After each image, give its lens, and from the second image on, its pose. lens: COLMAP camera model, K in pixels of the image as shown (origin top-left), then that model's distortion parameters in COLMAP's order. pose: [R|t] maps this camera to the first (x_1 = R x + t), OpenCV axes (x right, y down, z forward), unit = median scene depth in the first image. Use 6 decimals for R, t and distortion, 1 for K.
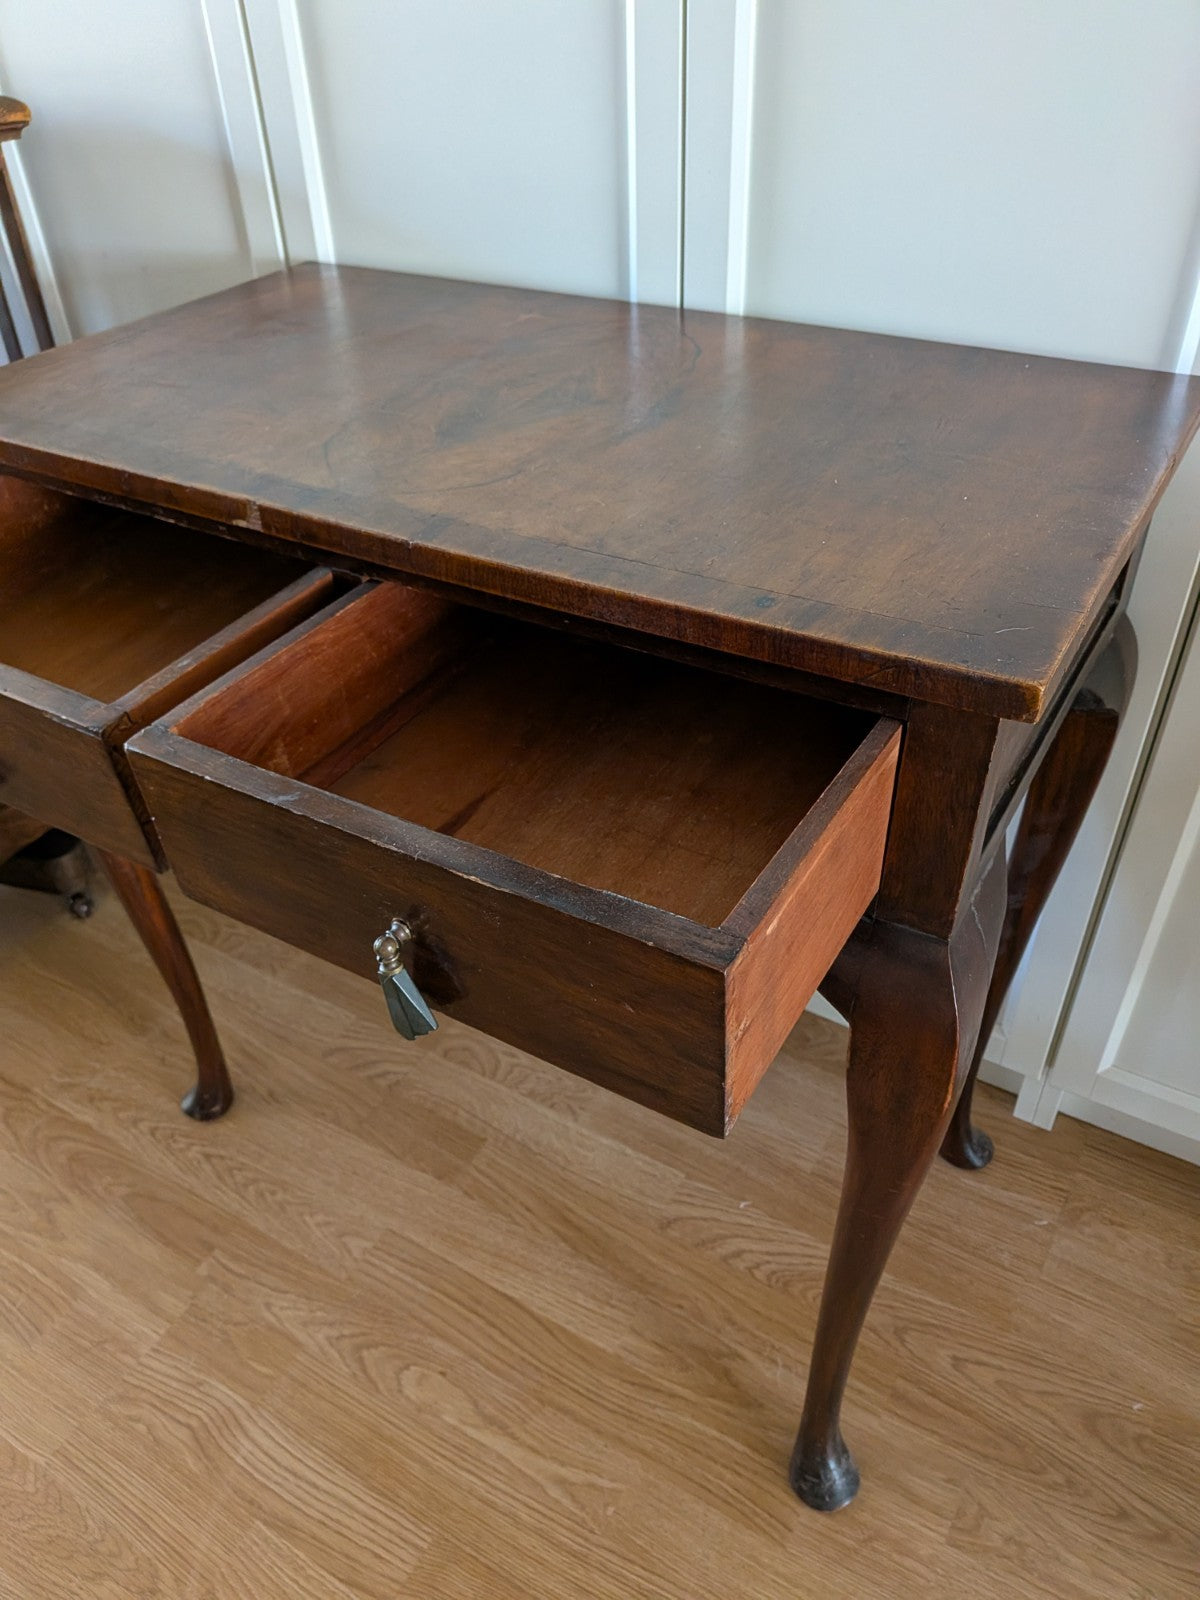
lens RADIAL K [[1186.8, 0, 578.5], [0, 1186.8, 831.6], [0, 0, 1]] dist [0.019894, -0.063867]
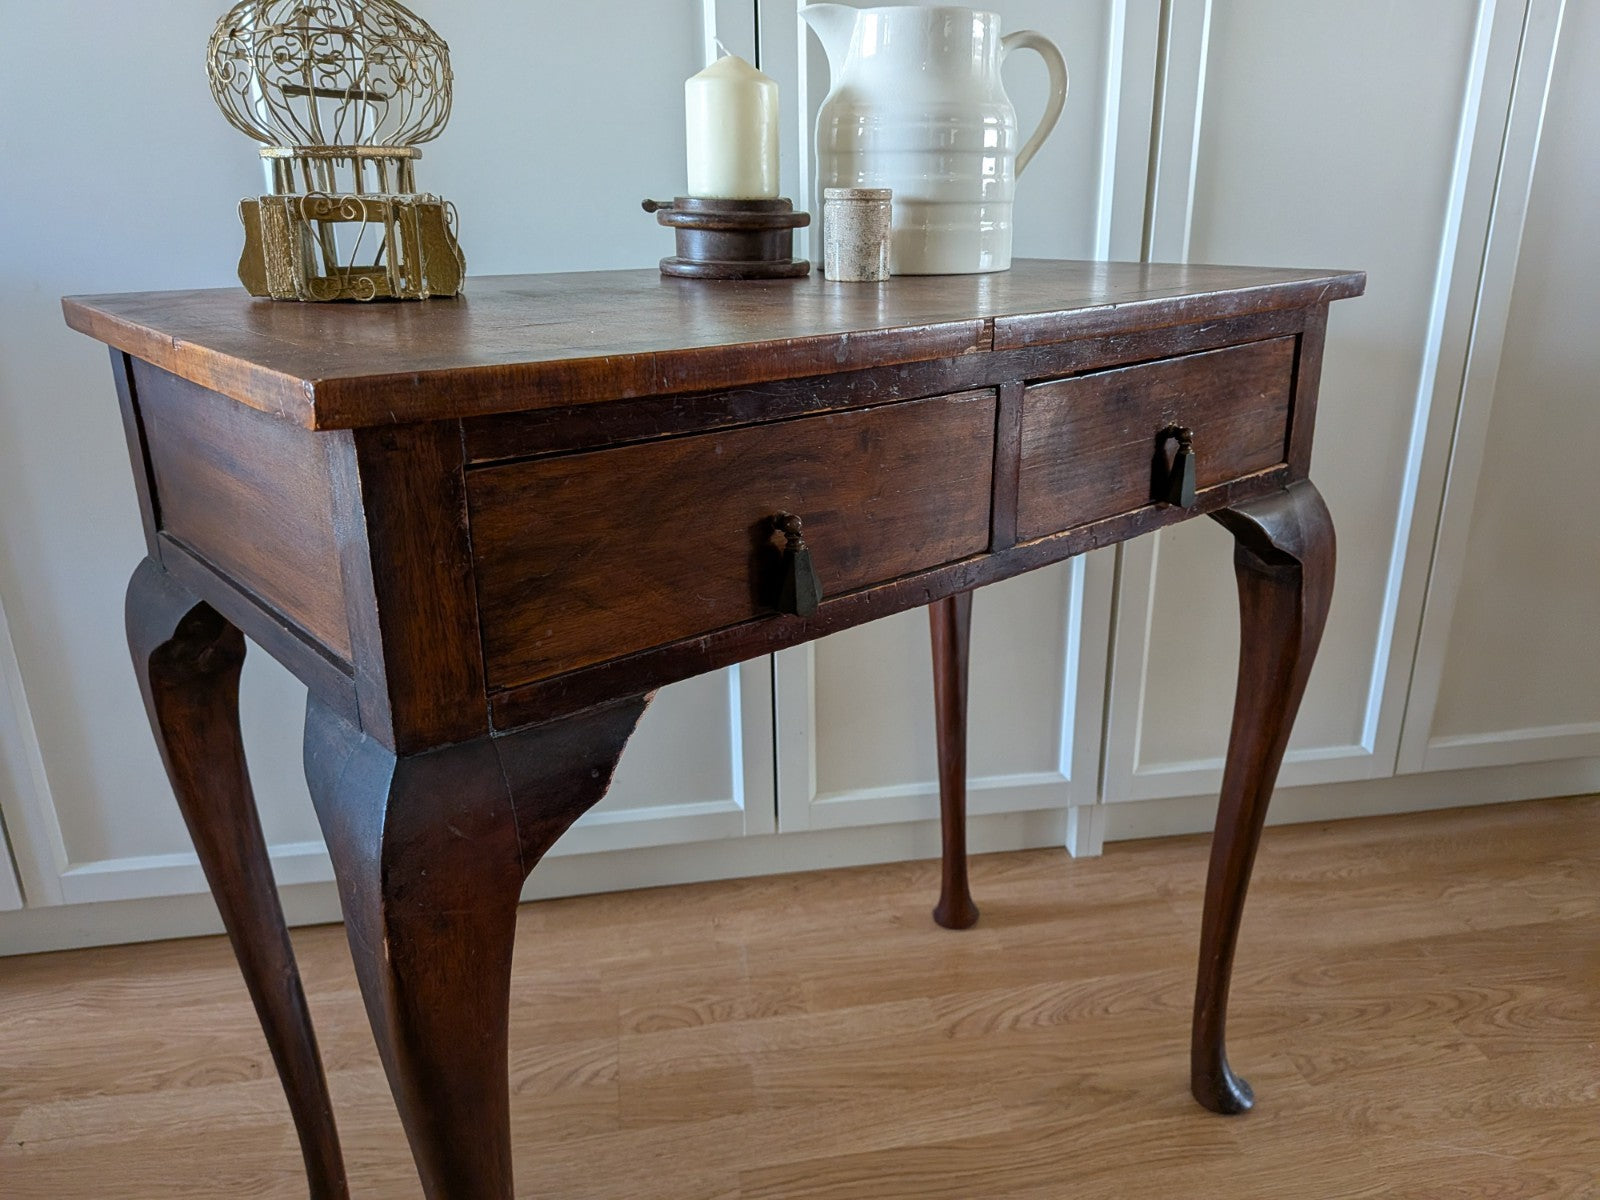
lens RADIAL K [[1183.8, 0, 843.5], [0, 1183.8, 589.9], [0, 0, 1]] dist [0.032601, -0.080891]
pose [[0.735790, -0.179378, 0.653021, -0.678621], [0.398445, 0.894385, -0.203268, 0.168651], [-0.547591, 0.409755, 0.729551, 0.126600]]
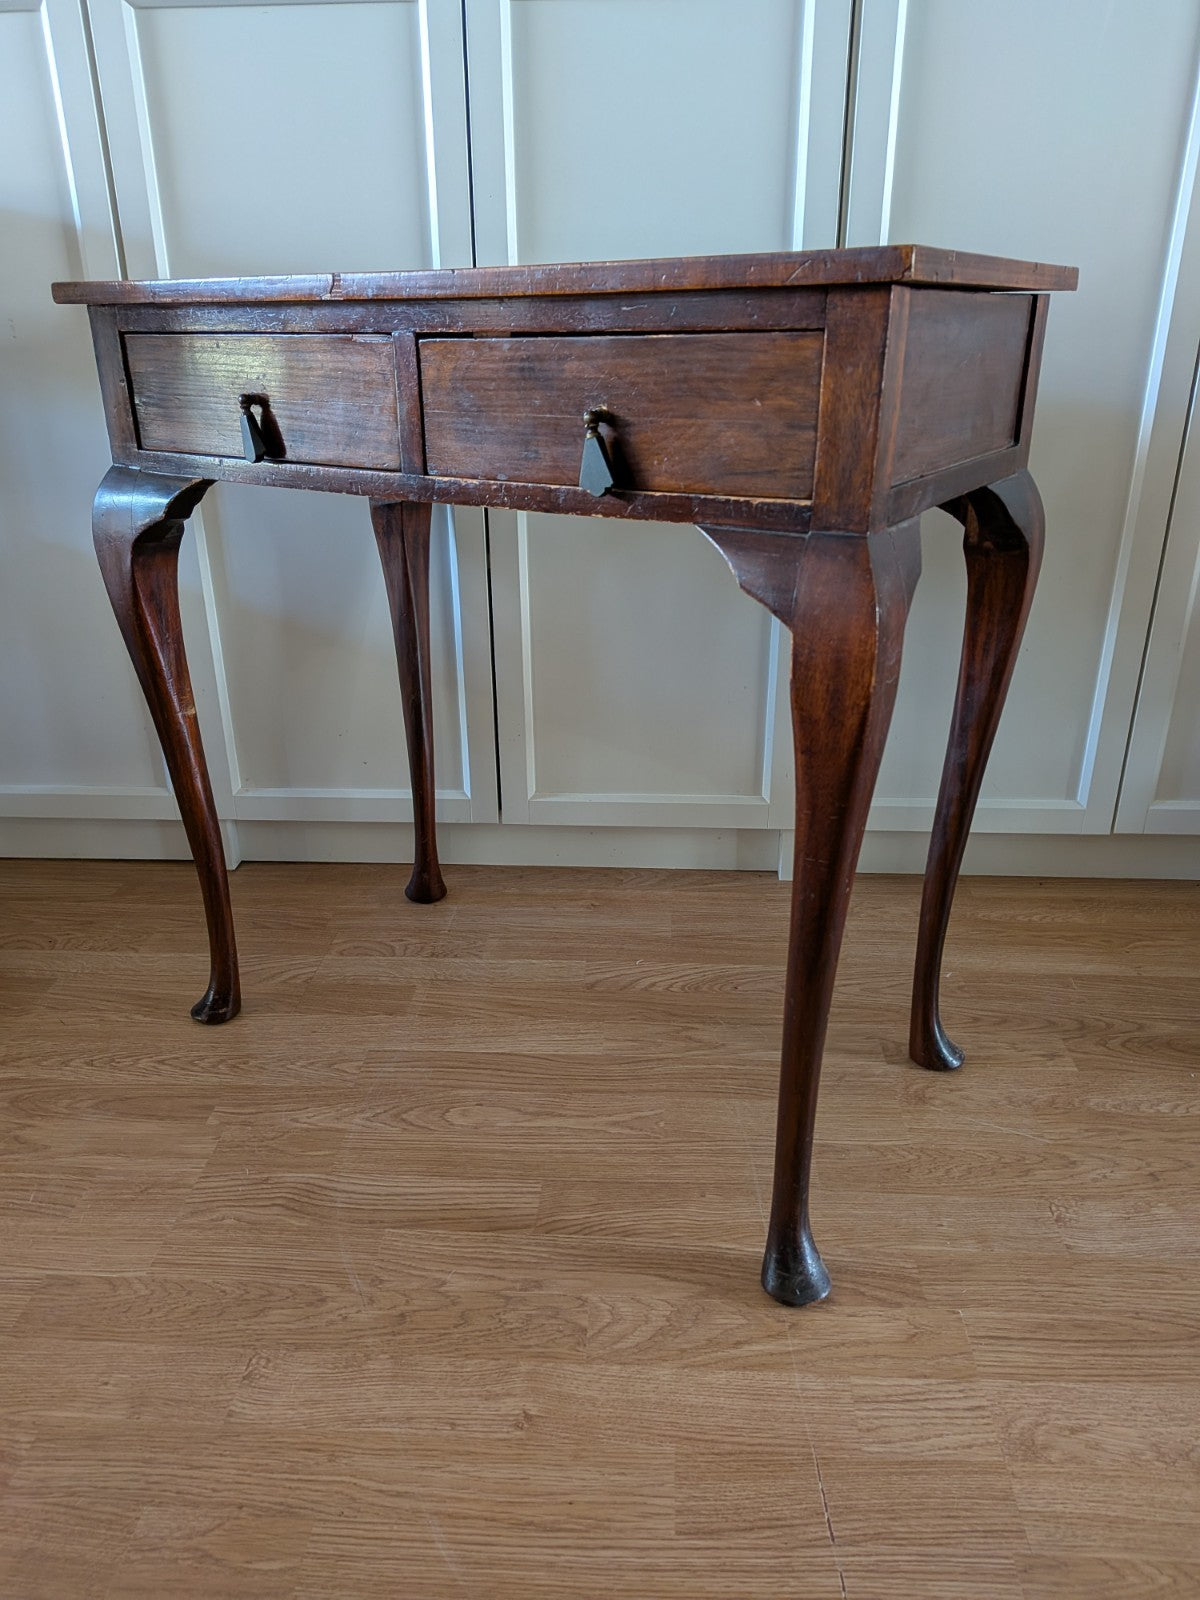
lens RADIAL K [[1183.8, 0, 595.0], [0, 1183.8, 793.7], [0, 0, 1]] dist [0.032601, -0.080891]
pose [[0.877969, -0.147049, 0.455574, -0.490846], [0.275263, 0.933669, -0.229111, 0.466864], [-0.391665, 0.326555, 0.860209, -0.123820]]
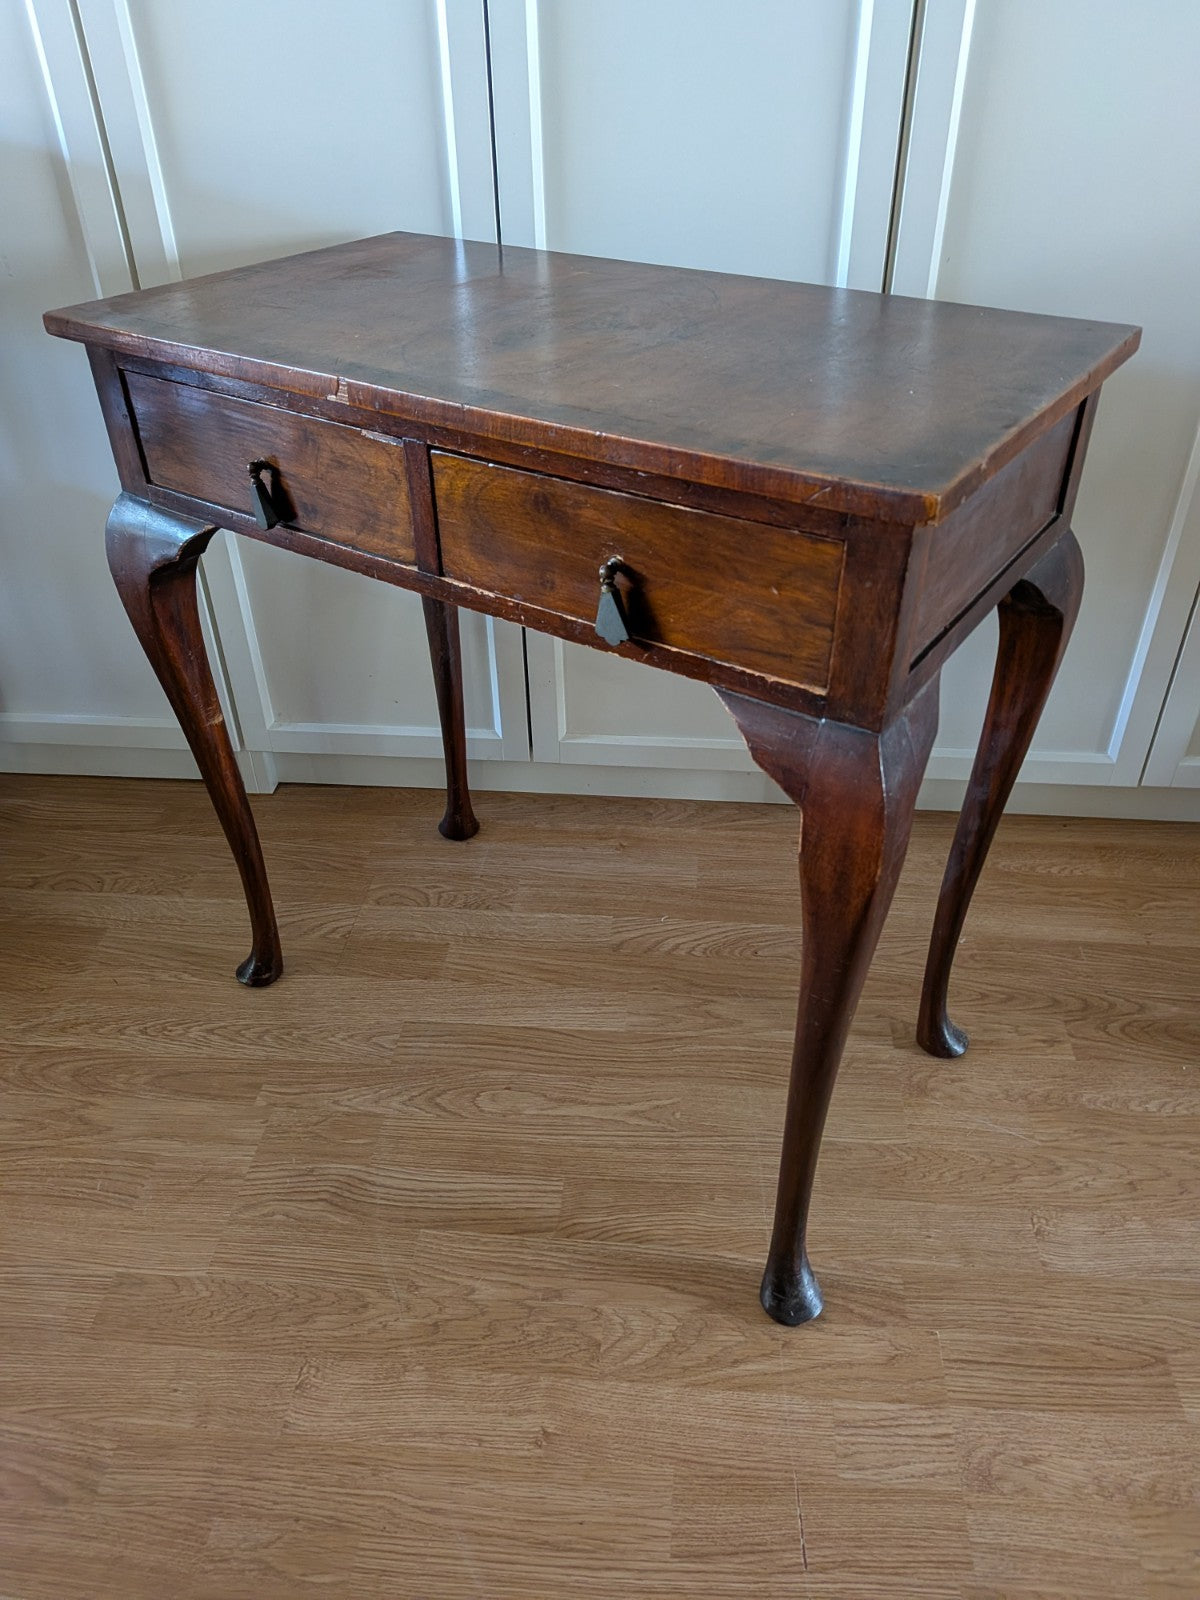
lens RADIAL K [[1181.0, 0, 621.5], [0, 1181.0, 773.0], [0, 0, 1]] dist [0.042537, -0.092402]
pose [[0.887834, -0.224224, 0.401839, -0.426374], [0.260778, 0.964655, -0.037897, 0.218095], [-0.379138, 0.138437, 0.914926, -0.205928]]
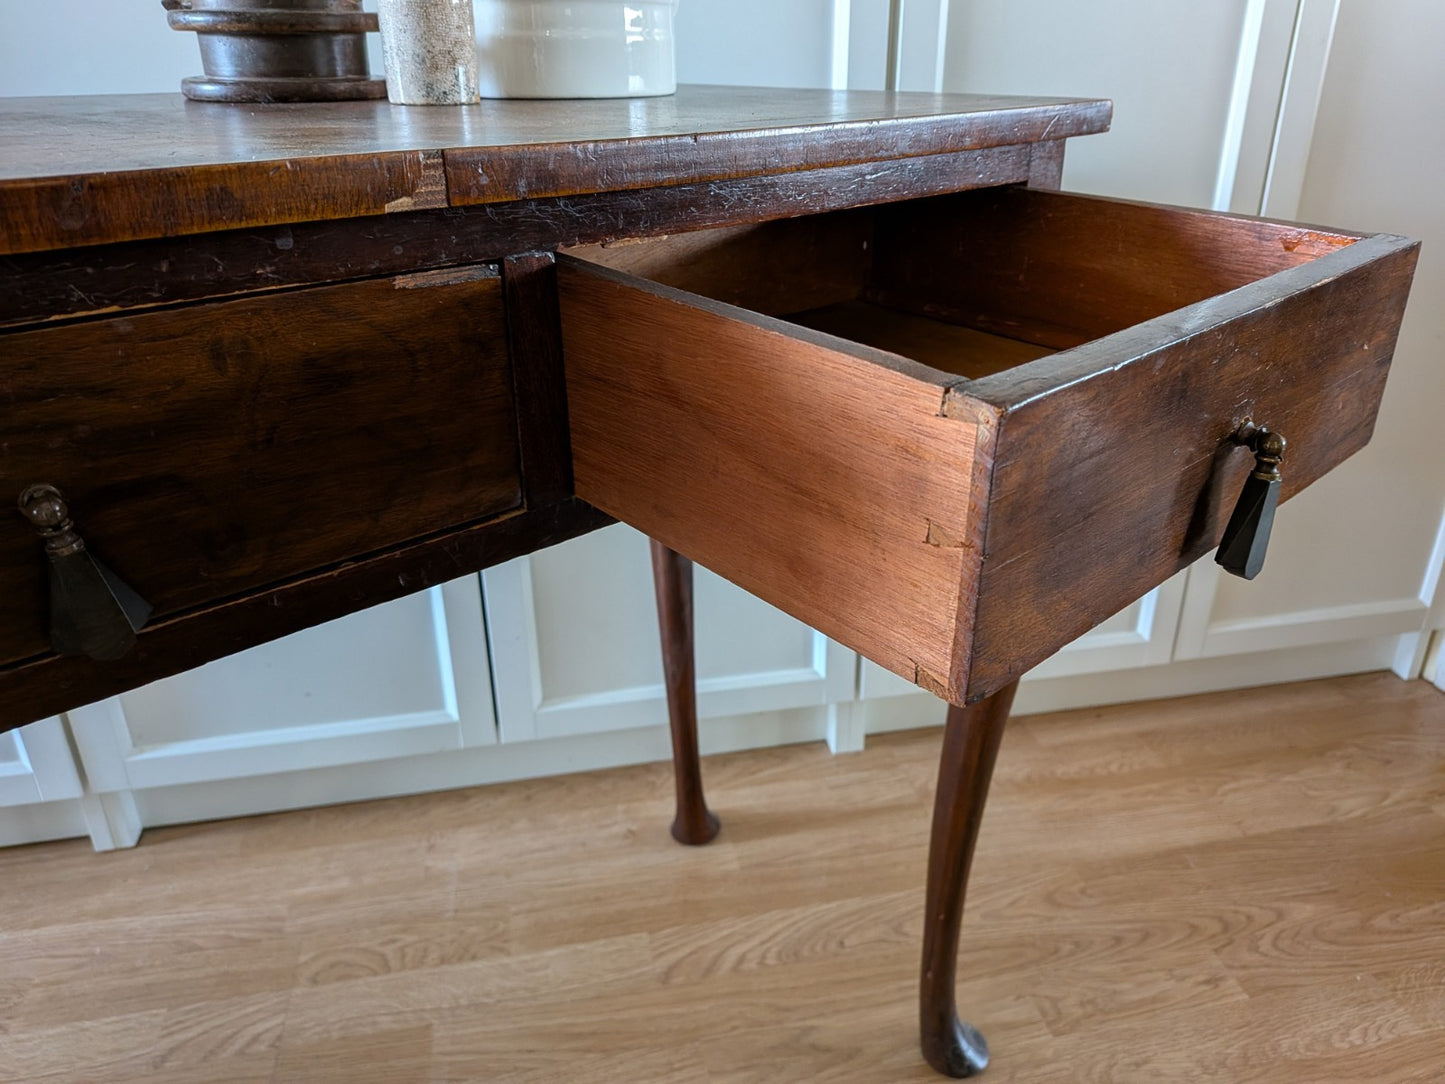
lens RADIAL K [[1069.2, 0, 772.4], [0, 1069.2, 522.4], [0, 0, 1]] dist [0.032601, -0.080891]
pose [[0.705114, -0.243805, 0.665862, -0.385104], [0.409340, 0.906721, -0.101475, 0.132523], [-0.579012, 0.344116, 0.739141, 0.203101]]
